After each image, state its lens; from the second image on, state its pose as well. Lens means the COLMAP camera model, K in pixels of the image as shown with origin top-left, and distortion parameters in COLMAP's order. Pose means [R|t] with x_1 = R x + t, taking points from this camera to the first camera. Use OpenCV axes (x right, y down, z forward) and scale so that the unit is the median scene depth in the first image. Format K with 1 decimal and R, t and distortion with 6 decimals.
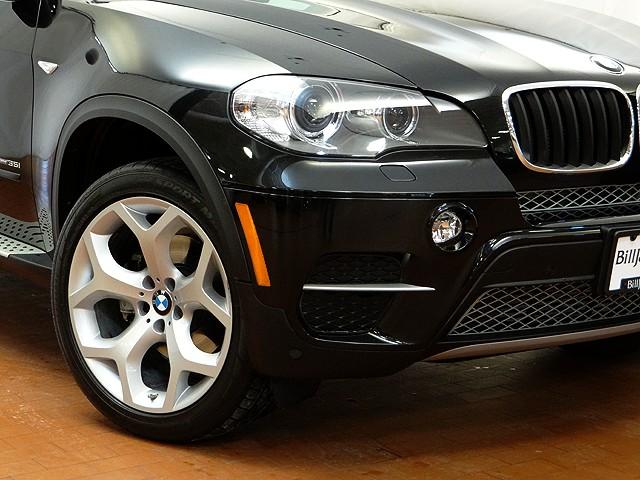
lens RADIAL K [[1363.0, 0, 320.0], [0, 1363.0, 240.0], [0, 0, 1]] dist [0.009508, -0.125286]
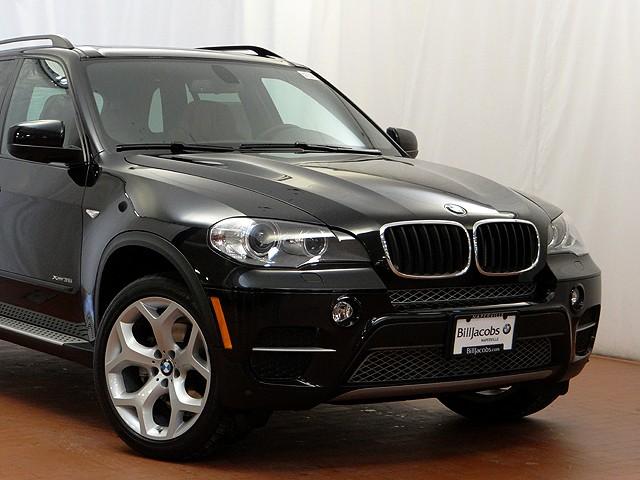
lens RADIAL K [[1446.3, 0, 320.0], [0, 1446.3, 240.0], [0, 0, 1]] dist [-0.013311, -0.311514]
pose [[0.999573, -0.005509, -0.028697, 0.106340], [0.002345, 0.994021, -0.109164, 0.085114], [0.029127, 0.109050, 0.993609, -0.636460]]
